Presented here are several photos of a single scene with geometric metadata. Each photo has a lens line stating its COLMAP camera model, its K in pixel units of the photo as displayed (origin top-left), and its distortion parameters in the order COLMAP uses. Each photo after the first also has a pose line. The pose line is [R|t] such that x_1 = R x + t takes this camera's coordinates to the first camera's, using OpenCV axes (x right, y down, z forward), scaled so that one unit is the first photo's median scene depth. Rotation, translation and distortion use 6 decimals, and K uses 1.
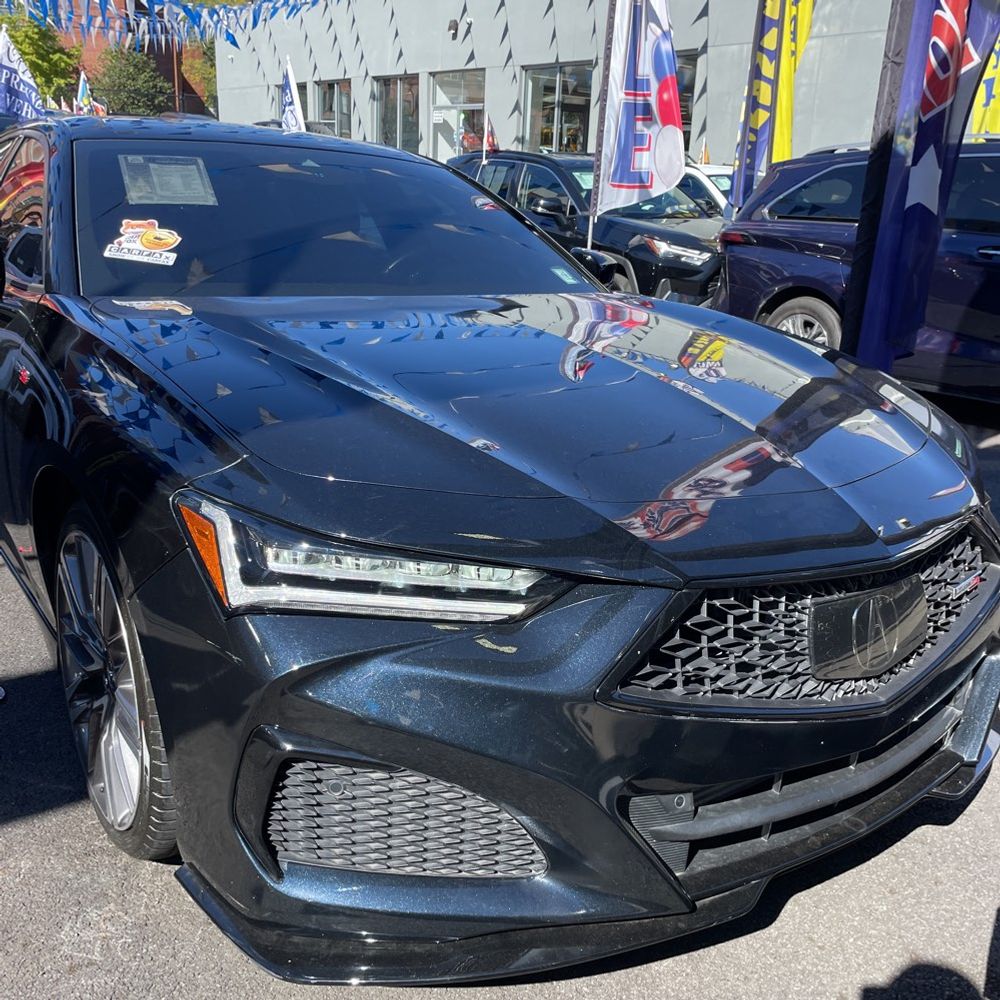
lens RADIAL K [[1002.4, 0, 500.0], [0, 1002.4, 486.2], [0, 0, 1]] dist [0.094601, -0.126488]
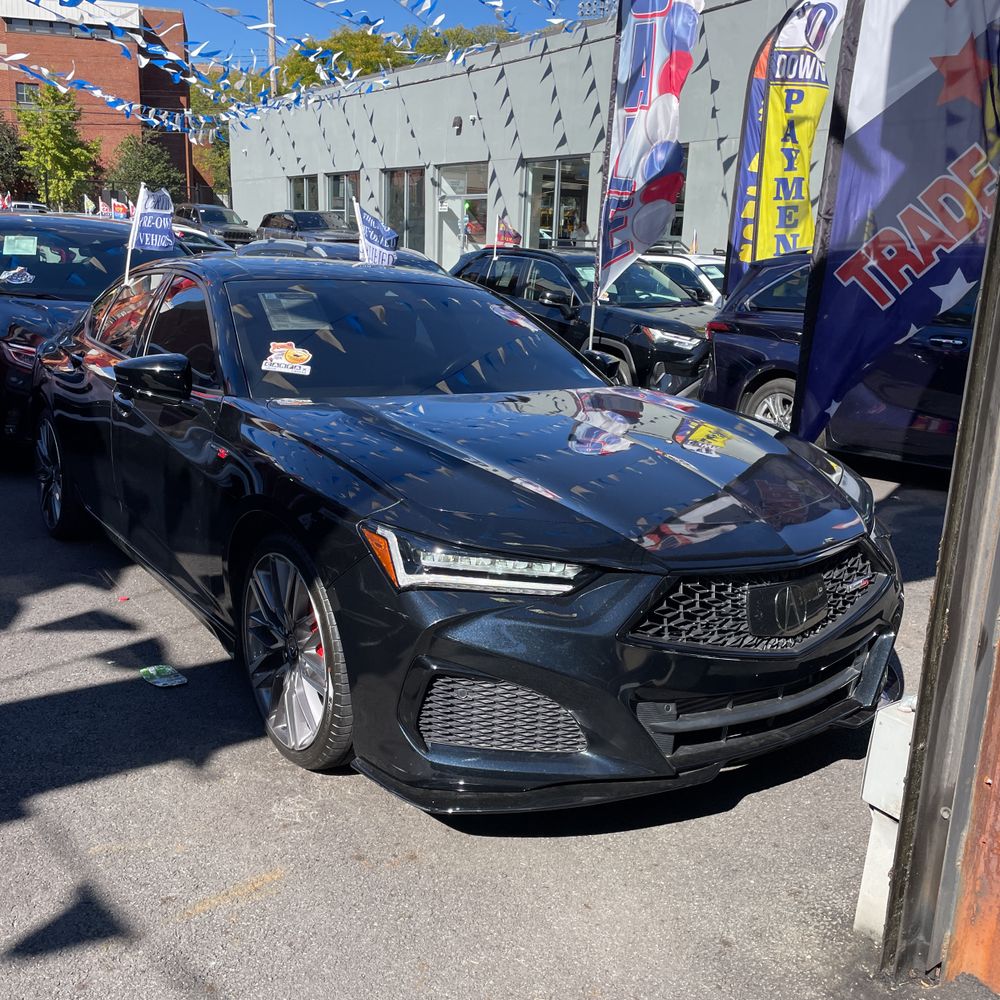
lens RADIAL K [[994.1, 0, 483.7], [0, 994.1, 518.9], [0, 0, 1]] dist [0.091840, -0.115096]
pose [[0.999835, -0.008057, -0.016297, -0.055942], [0.007400, 0.999174, -0.039945, 0.042142], [0.016606, 0.039818, 0.999069, -0.387765]]
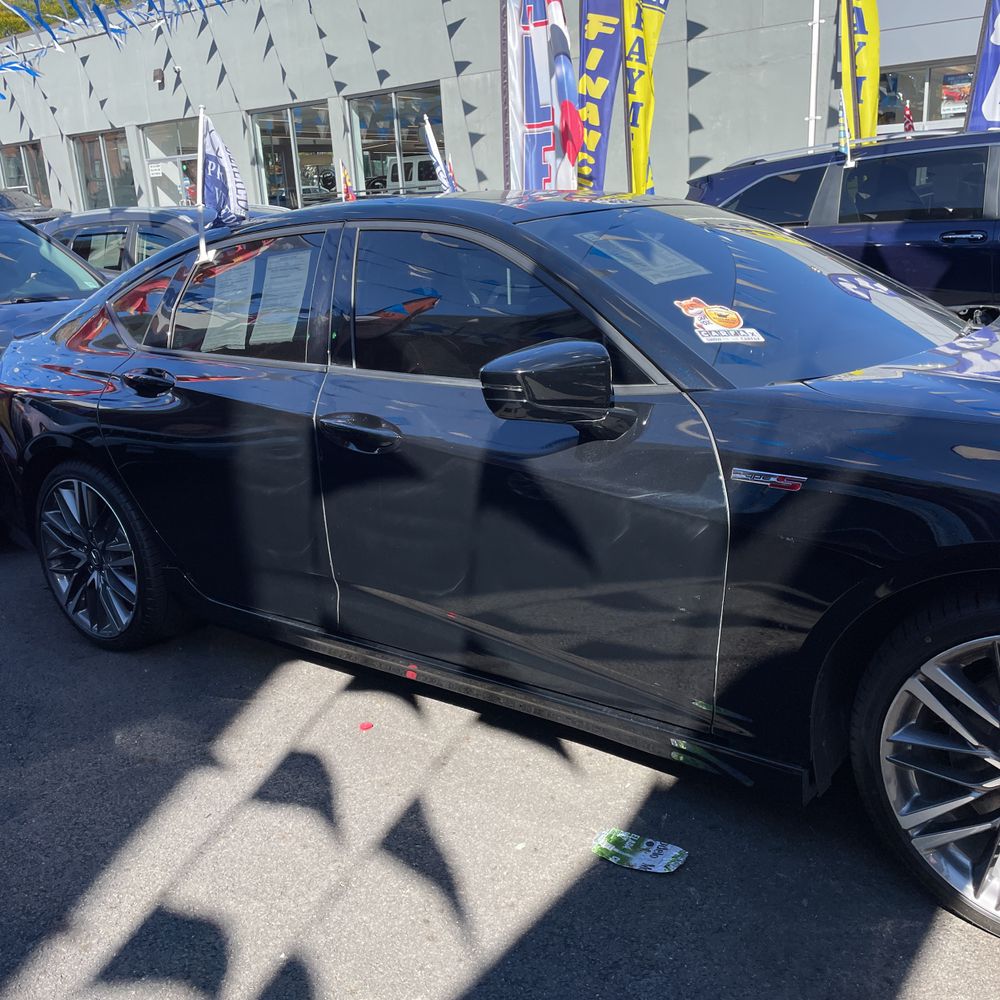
lens RADIAL K [[1011.8, 0, 498.8], [0, 1011.8, 493.2], [0, 0, 1]] dist [0.092240, -0.131609]
pose [[0.946948, -0.183979, 0.263517, -0.820527], [0.190635, 0.981661, 0.000316, -0.128041], [-0.258742, 0.049937, 0.964655, 0.173347]]
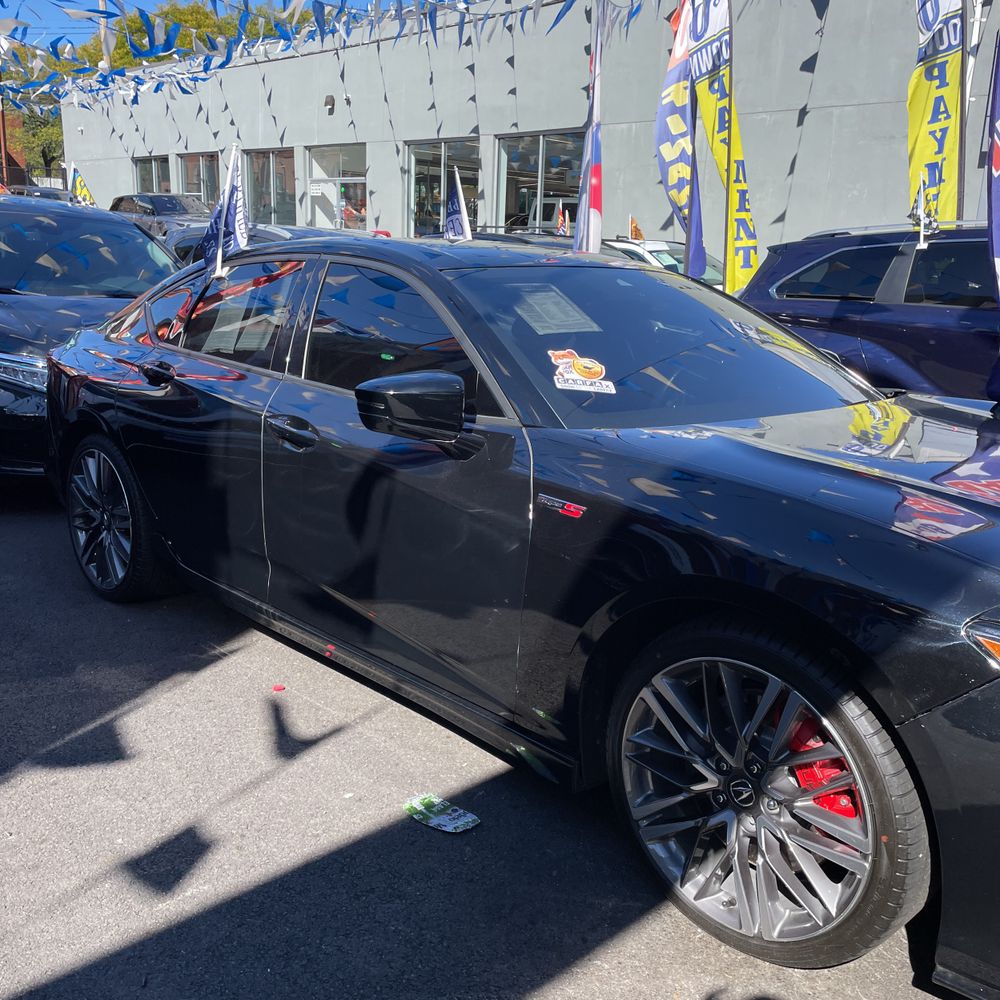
lens RADIAL K [[1005.2, 0, 494.1], [0, 1005.2, 509.2], [0, 0, 1]] dist [0.087173, -0.116896]
pose [[0.988172, -0.053560, 0.143690, -0.605594], [0.059106, 0.997652, -0.034610, -0.067712], [-0.141499, 0.042694, 0.989017, -0.019880]]
